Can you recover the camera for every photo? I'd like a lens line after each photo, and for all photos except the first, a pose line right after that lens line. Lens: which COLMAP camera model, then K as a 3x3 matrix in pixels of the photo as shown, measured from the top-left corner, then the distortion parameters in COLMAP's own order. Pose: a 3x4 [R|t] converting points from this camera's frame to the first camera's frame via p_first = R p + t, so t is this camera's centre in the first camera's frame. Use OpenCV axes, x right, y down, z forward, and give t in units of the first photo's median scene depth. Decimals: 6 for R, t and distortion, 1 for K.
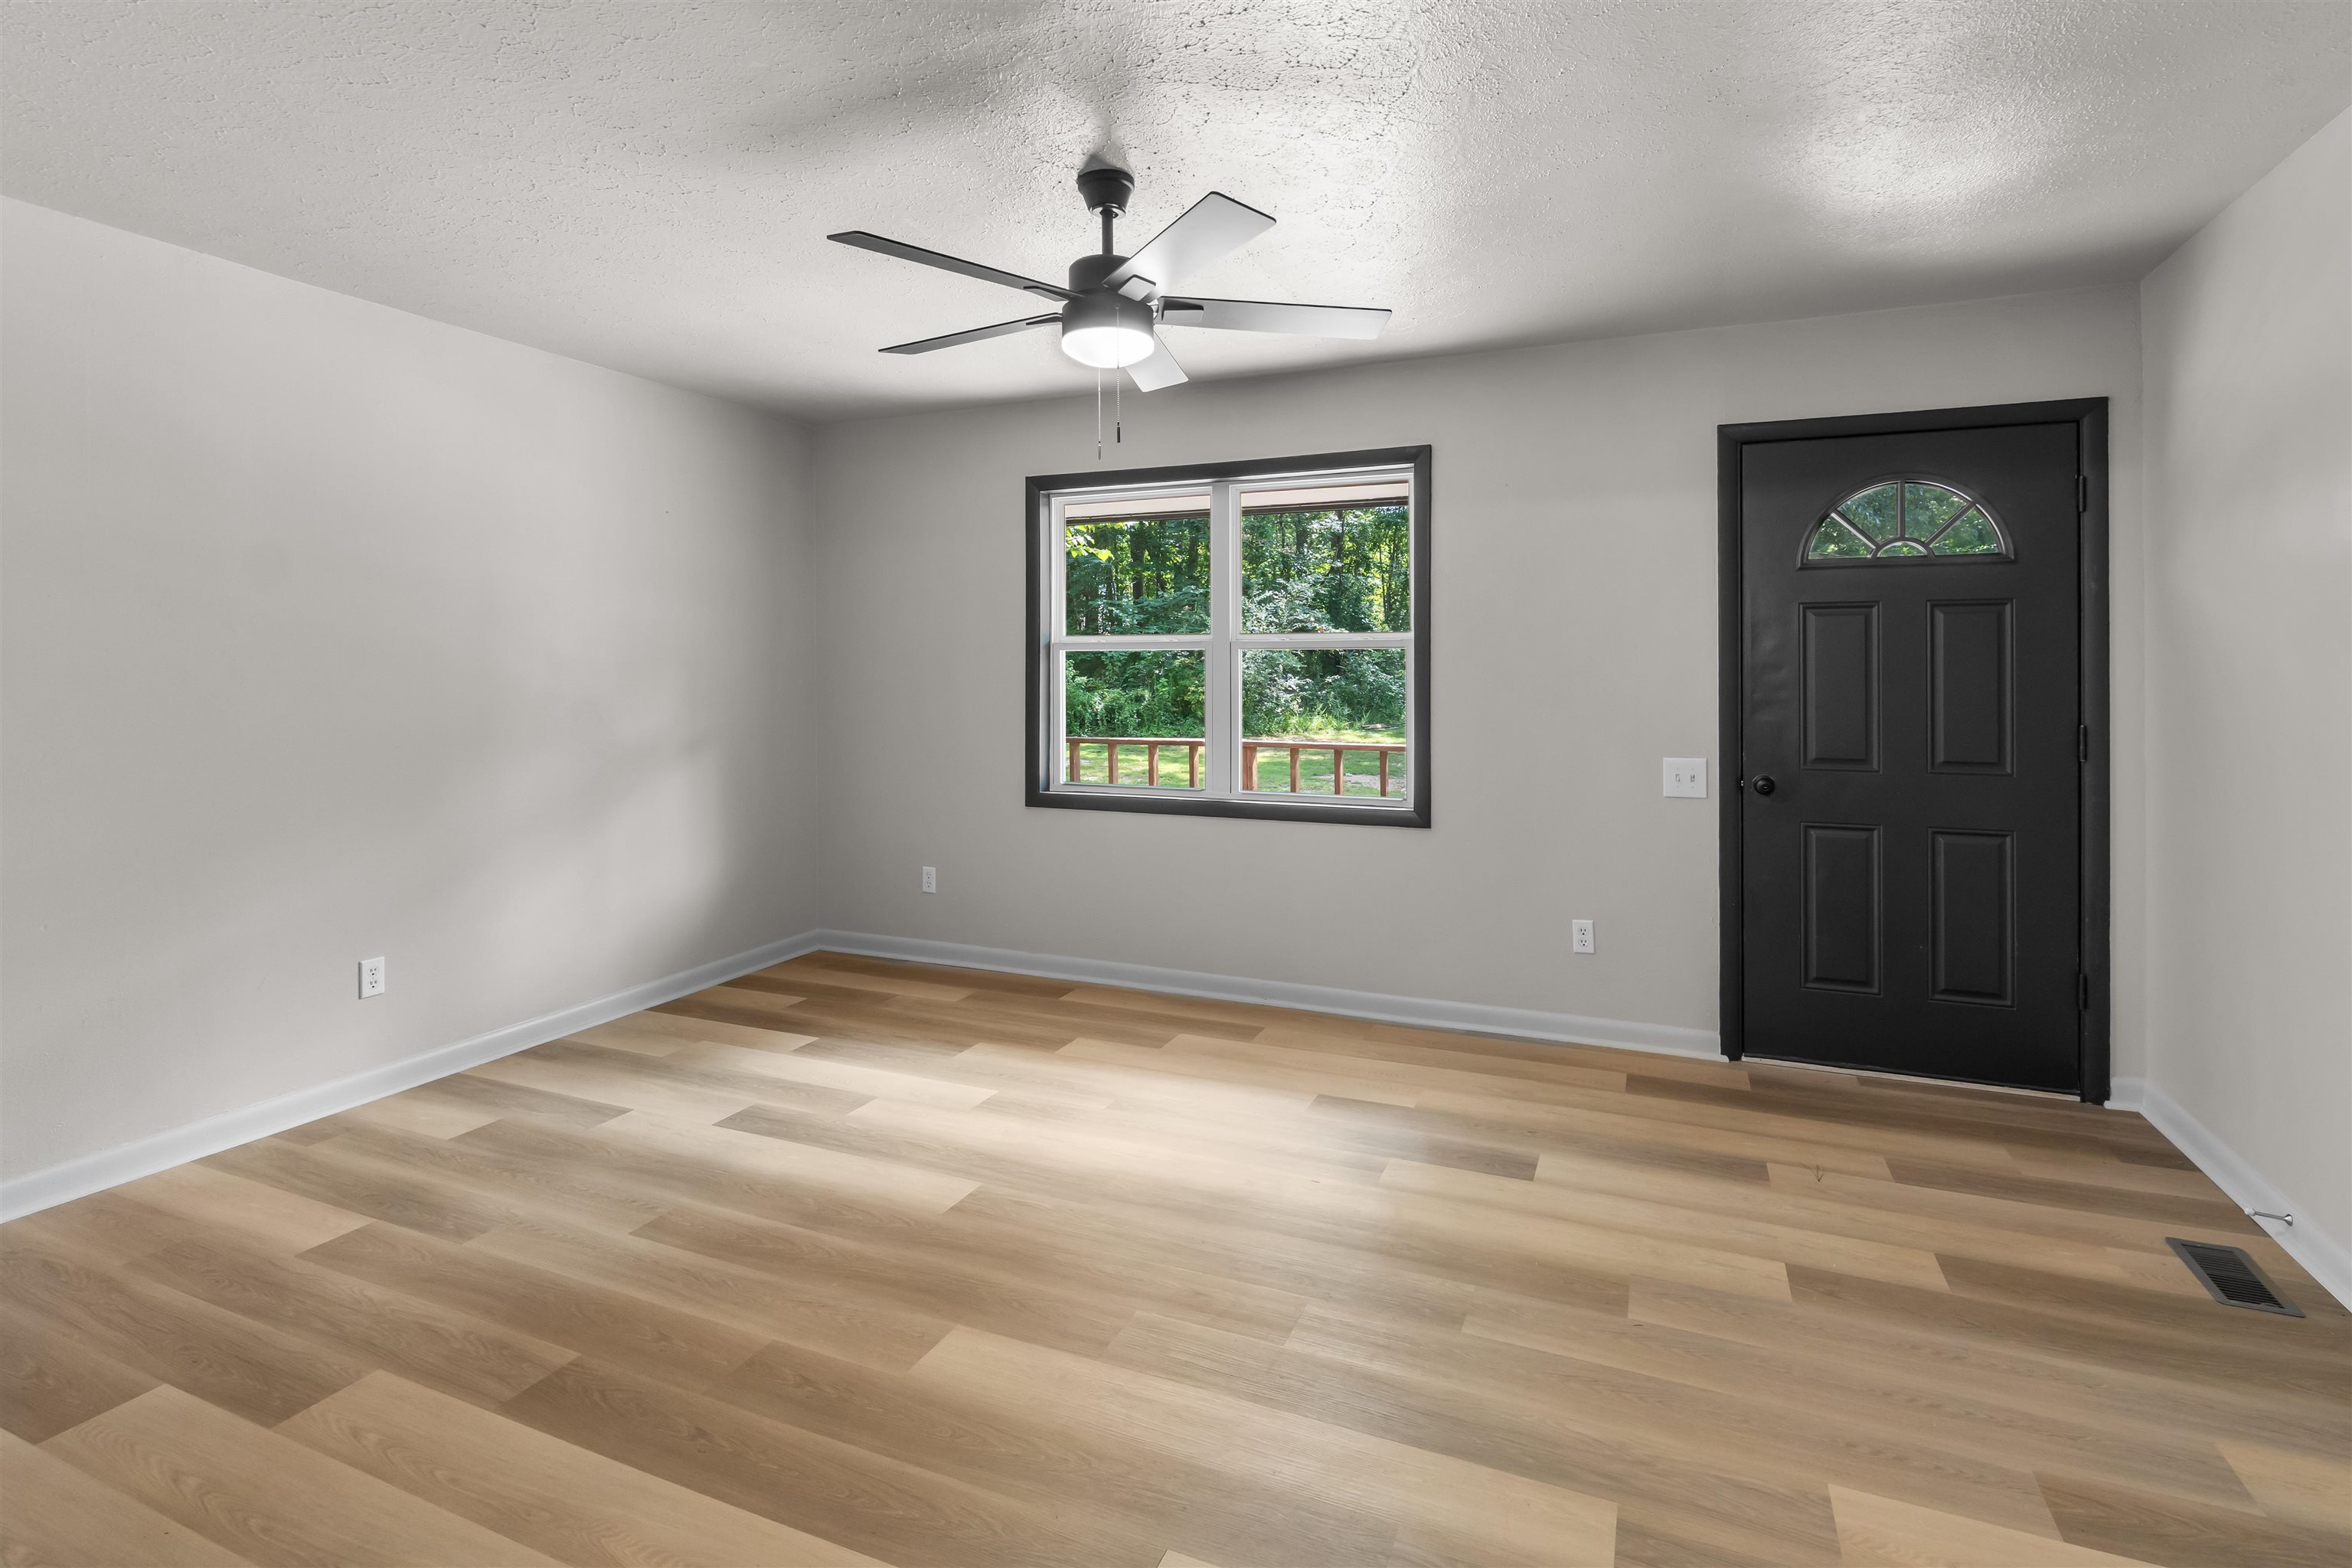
lens RADIAL K [[1115.0, 0, 1196.4], [0, 1115.0, 660.3], [0, 0, 1]] dist [-0.003524, 0.000492]
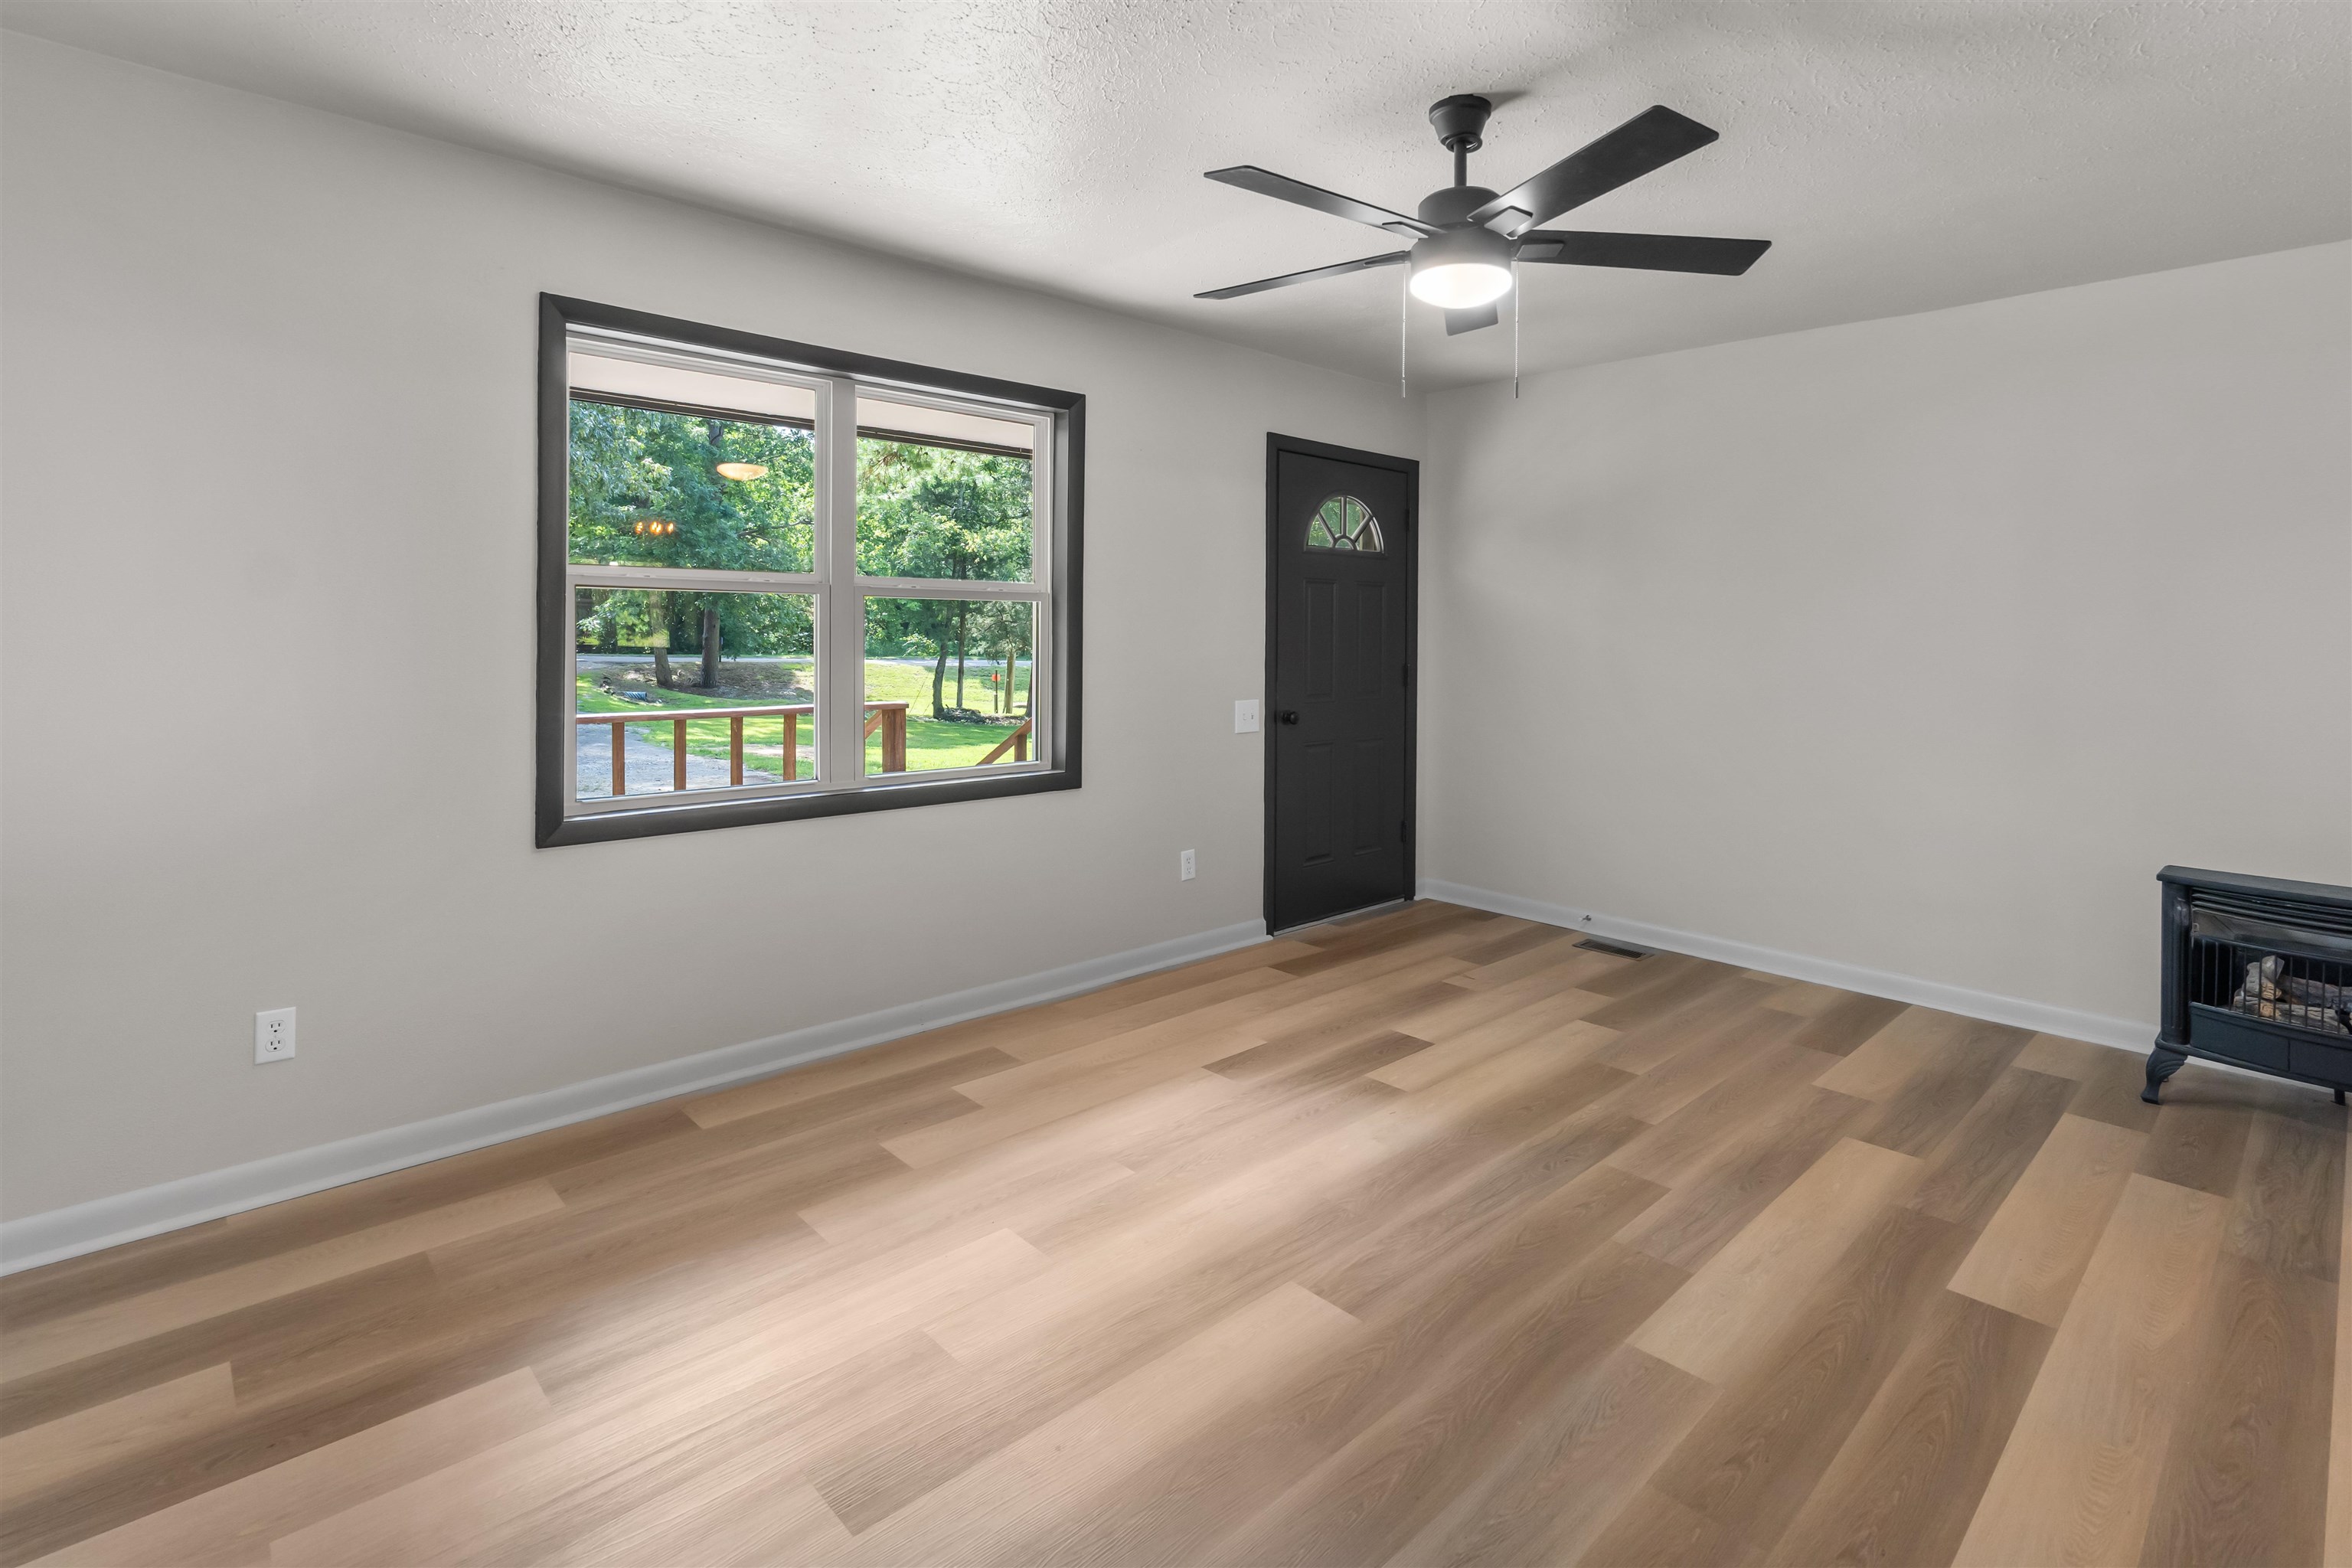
lens RADIAL K [[1121.2, 0, 1185.3], [0, 1121.2, 627.0], [0, 0, 1]] dist [-0.006393, -0.000486]
pose [[0.404900, 0.006762, 0.914336, -0.748031], [-0.016876, 0.999858, 0.000079, 0.009657], [-0.914205, -0.015462, 0.404956, 0.601237]]
